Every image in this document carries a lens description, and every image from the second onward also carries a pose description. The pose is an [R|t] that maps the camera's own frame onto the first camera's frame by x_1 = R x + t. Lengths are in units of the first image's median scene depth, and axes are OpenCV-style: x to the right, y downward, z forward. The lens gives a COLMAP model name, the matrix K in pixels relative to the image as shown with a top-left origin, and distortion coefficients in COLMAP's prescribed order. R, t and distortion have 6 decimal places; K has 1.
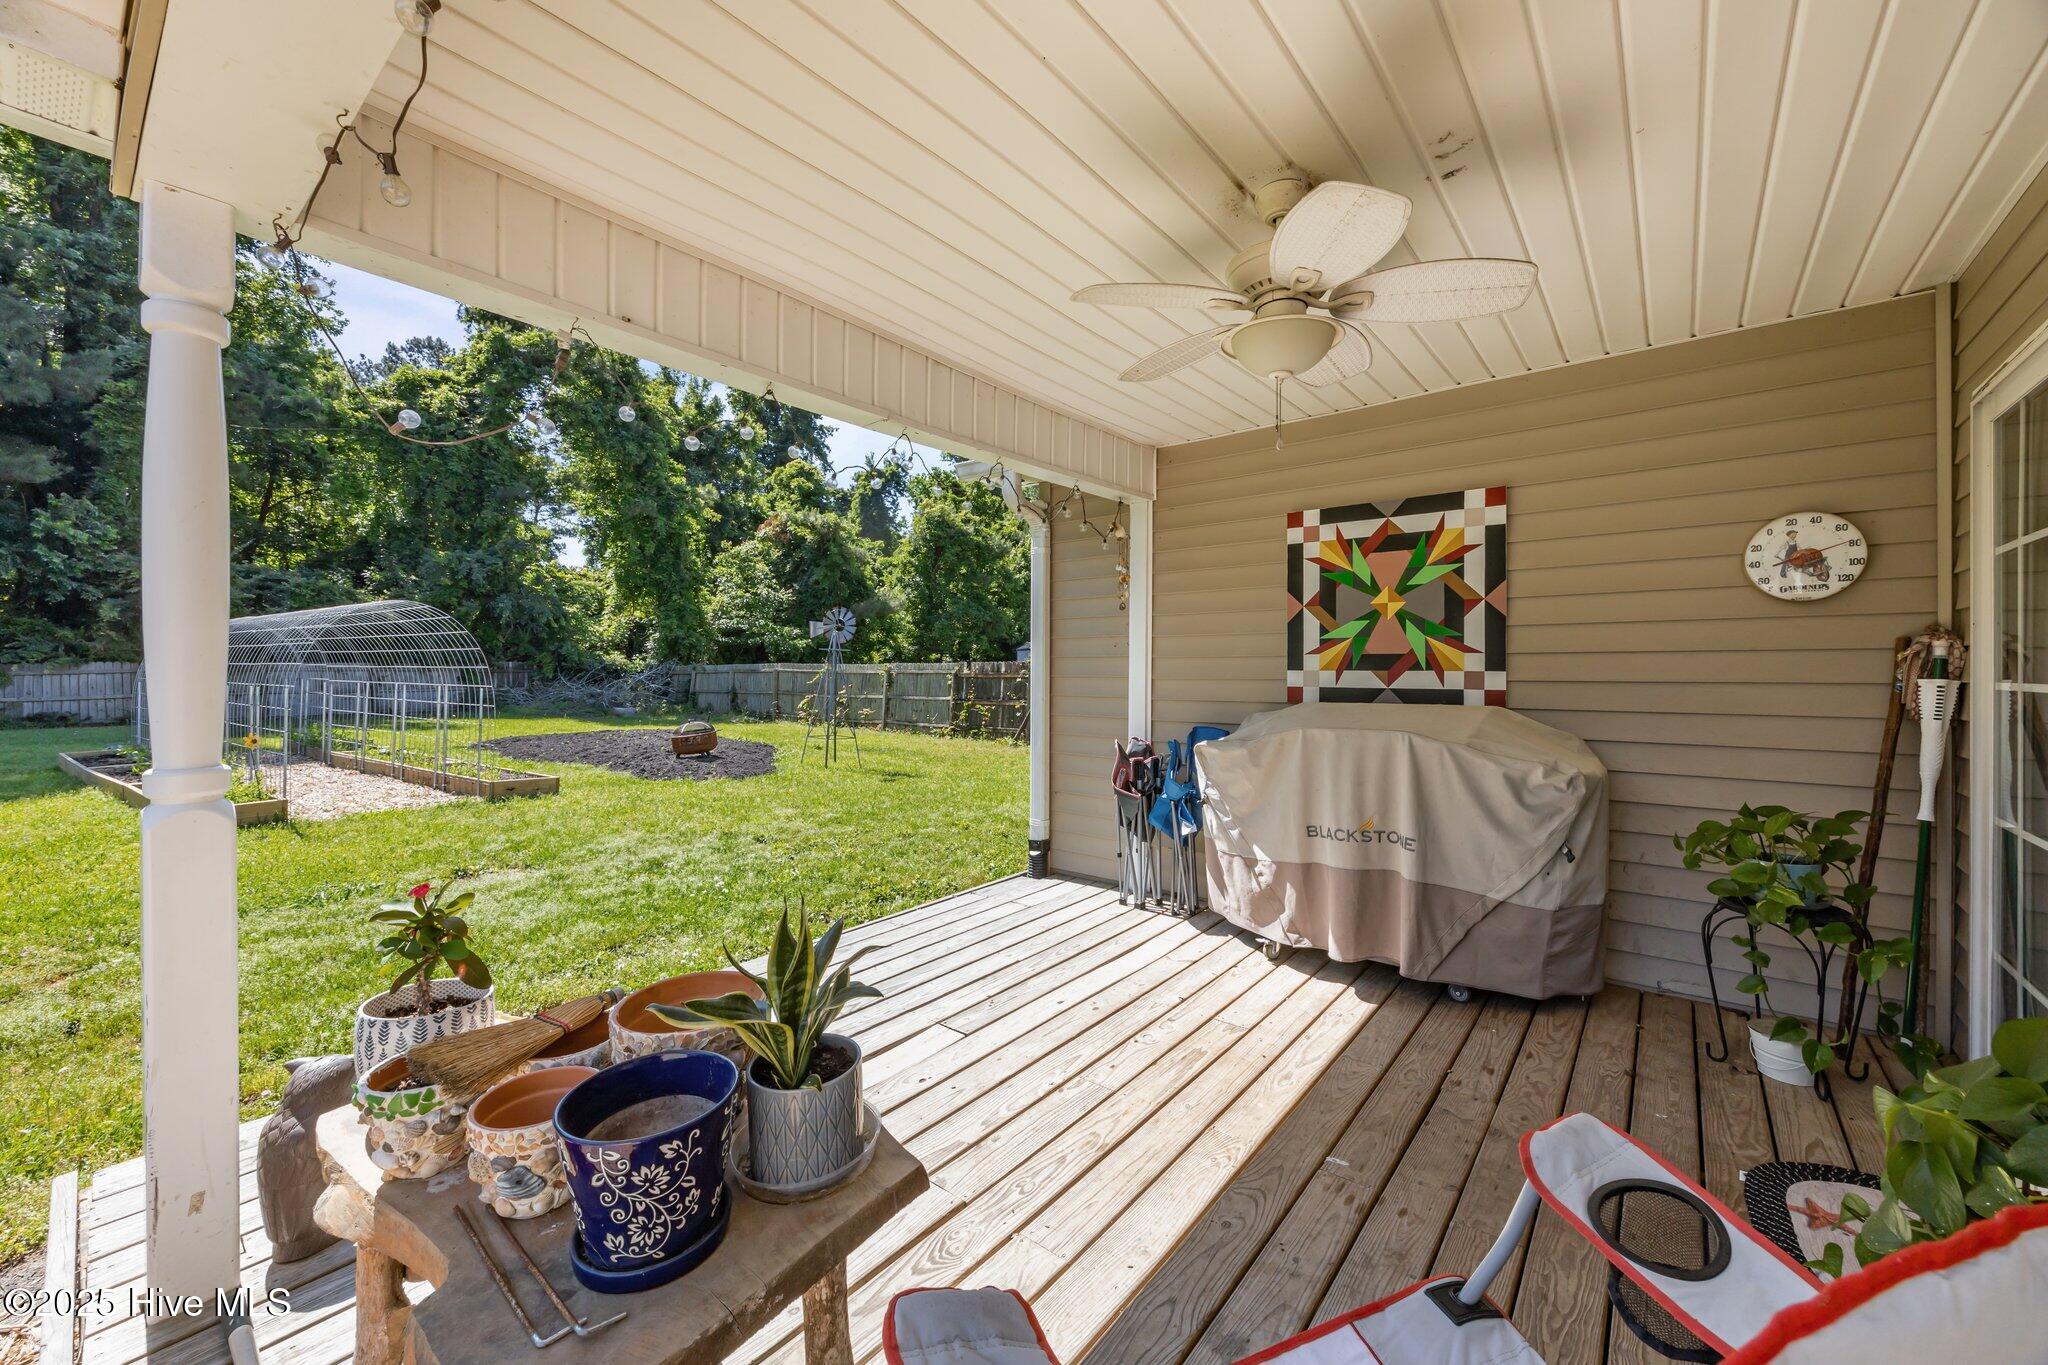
lens RADIAL K [[792.5, 0, 1043.6], [0, 792.5, 674.4], [0, 0, 1]] dist [-0.002644, -0.000049]
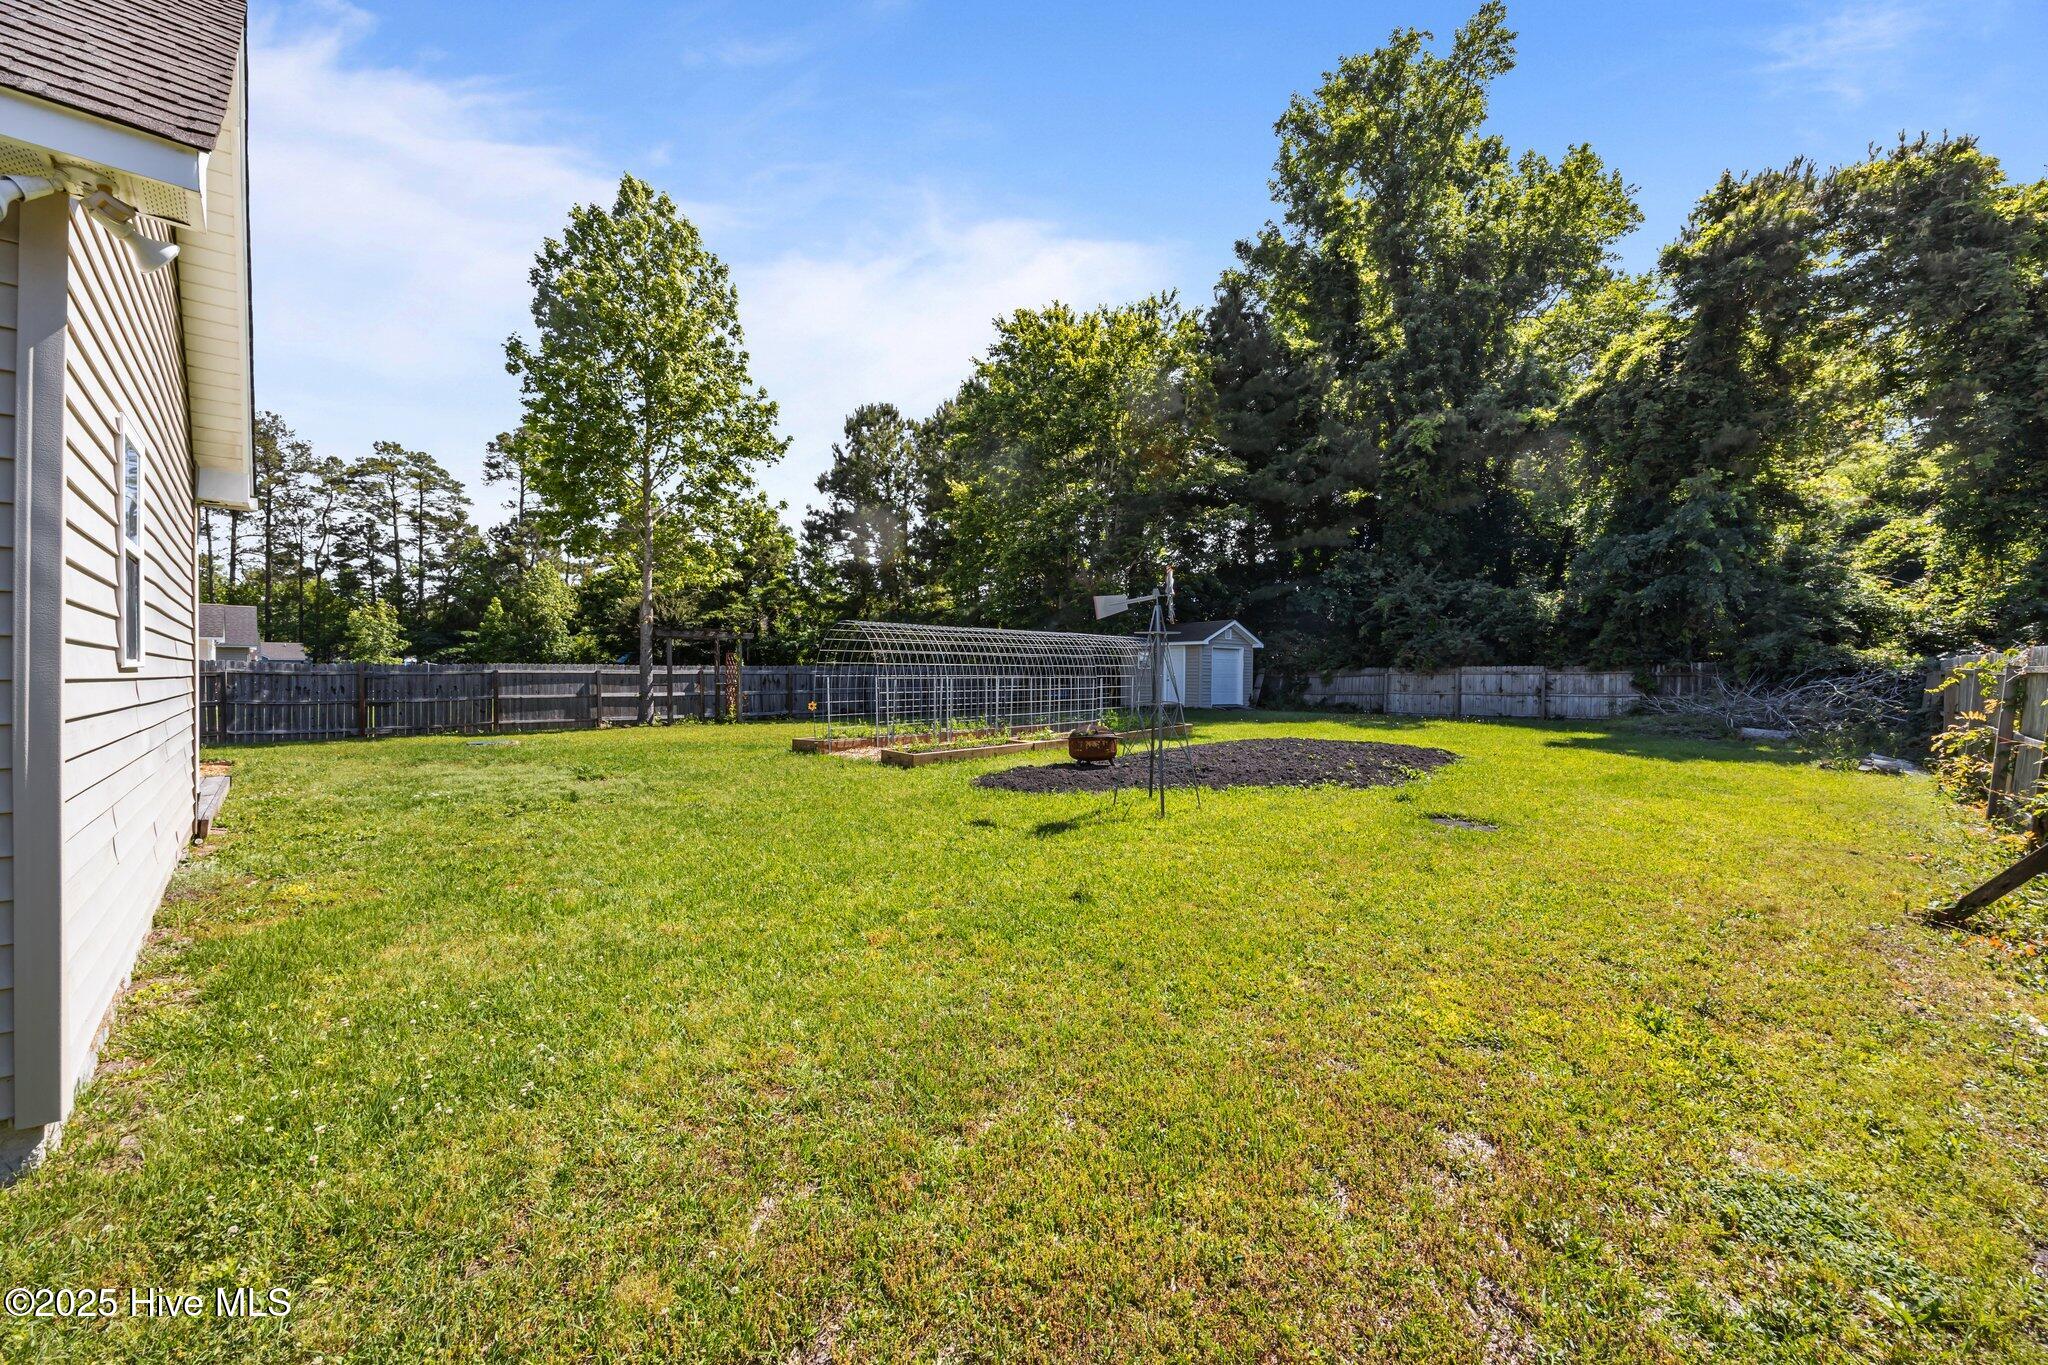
lens RADIAL K [[789.5, 0, 1024.0], [0, 789.5, 682.5], [0, 0, 1]] dist [-0.007073, -0.000162]
pose [[-0.140815, 0.007763, -0.990006, 1.323702], [-0.008490, 0.999923, 0.009049, 0.018160], [0.990000, 0.009680, -0.140738, 3.236366]]
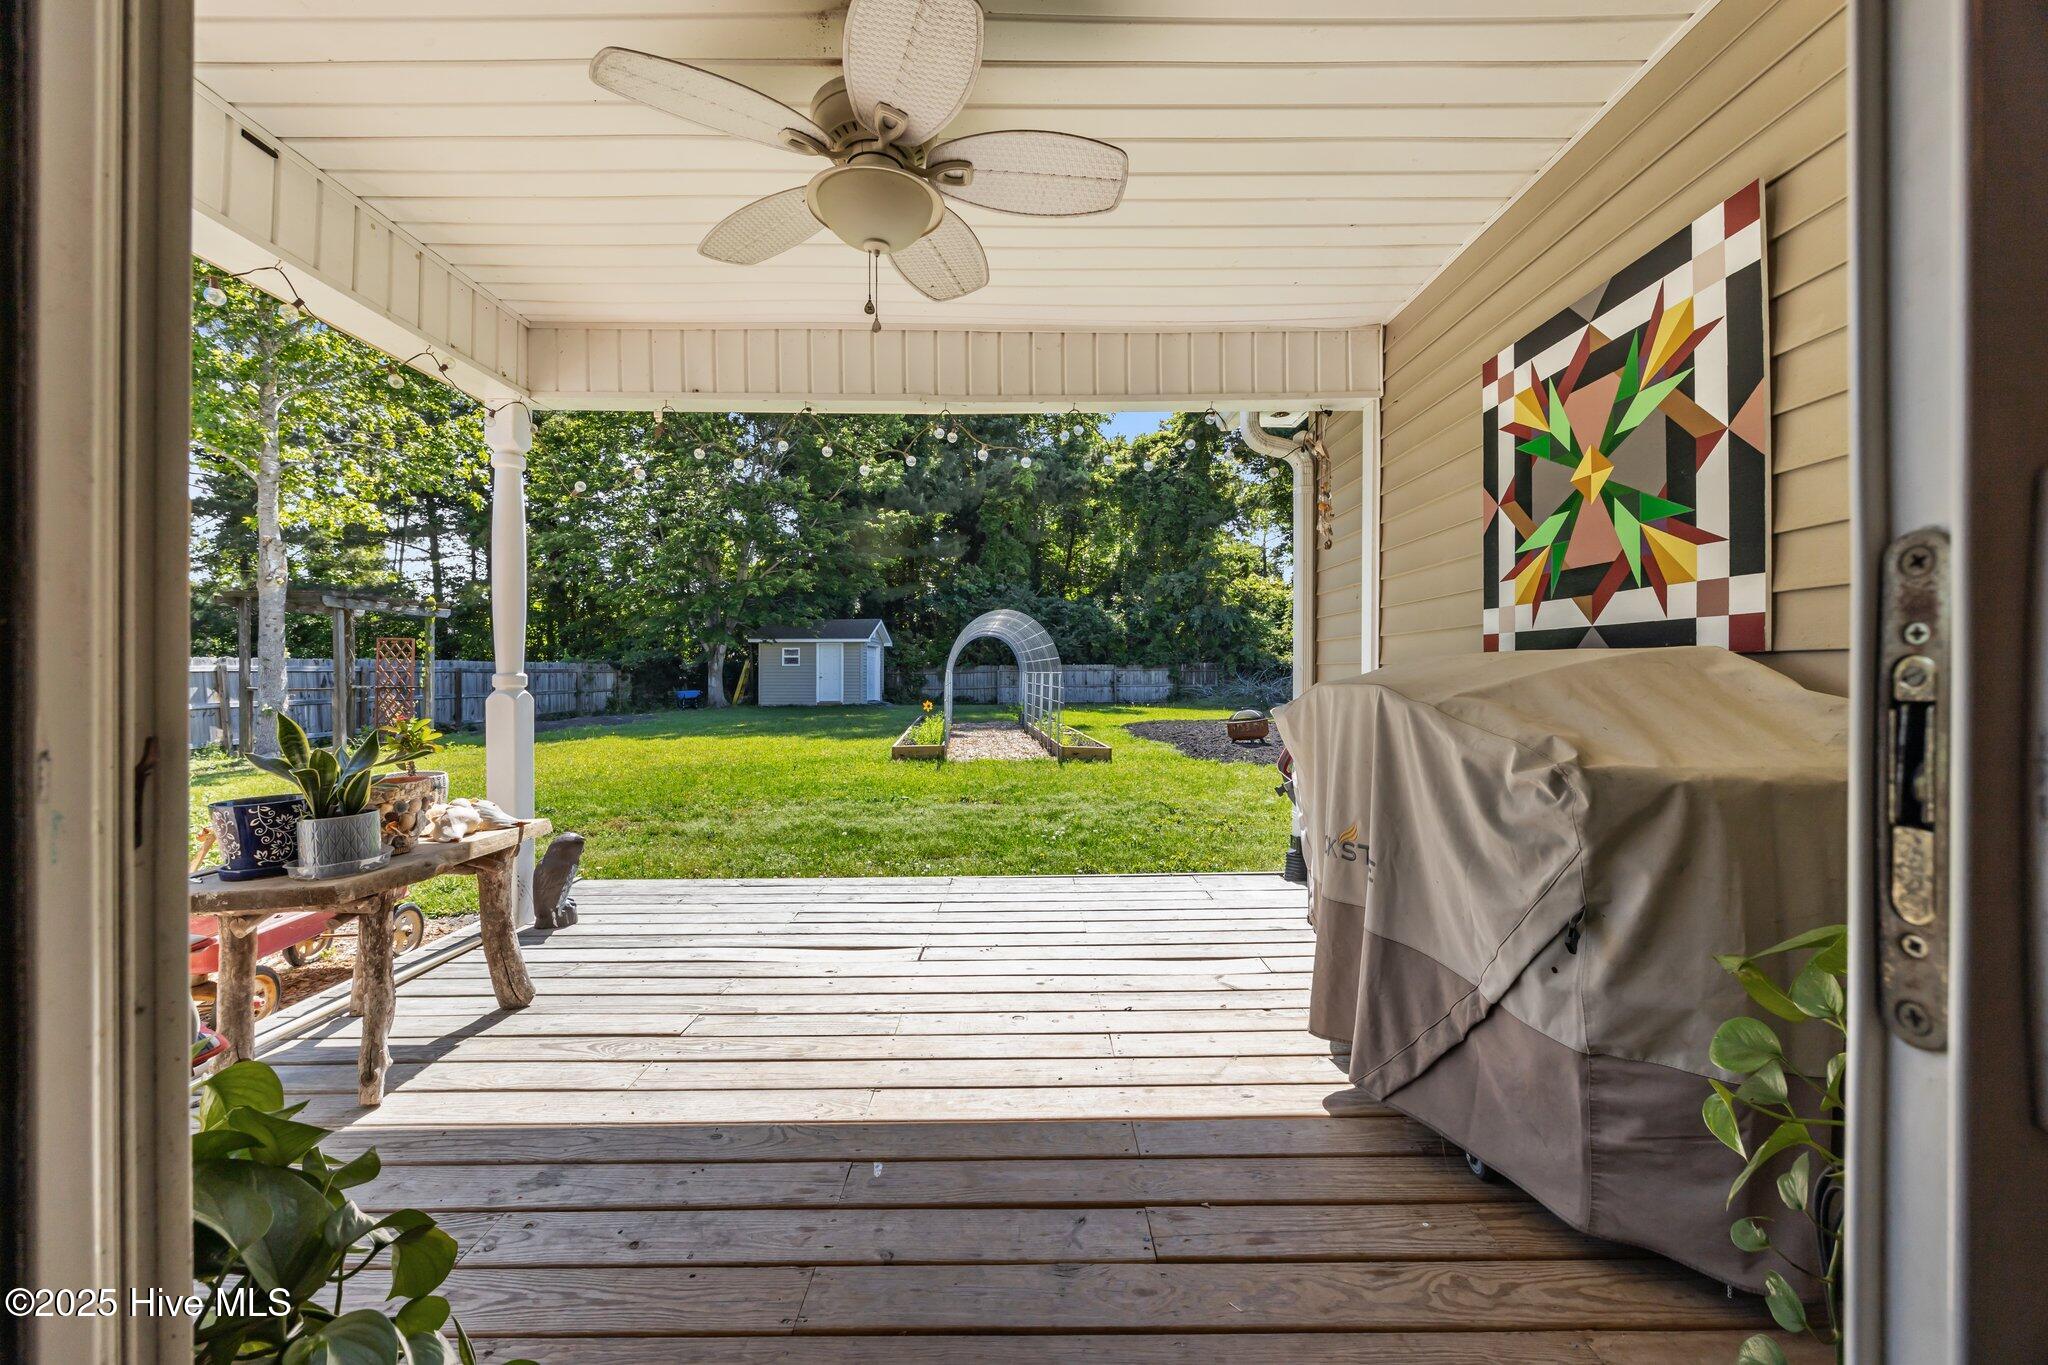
lens RADIAL K [[789.5, 0, 1024.0], [0, 789.5, 682.5], [0, 0, 1]] dist [-0.007073, -0.000162]
pose [[0.623280, 0.005158, -0.781982, 0.628391], [-0.001213, 0.999983, 0.005629, 0.055391], [0.781998, -0.002560, 0.623276, 0.340729]]
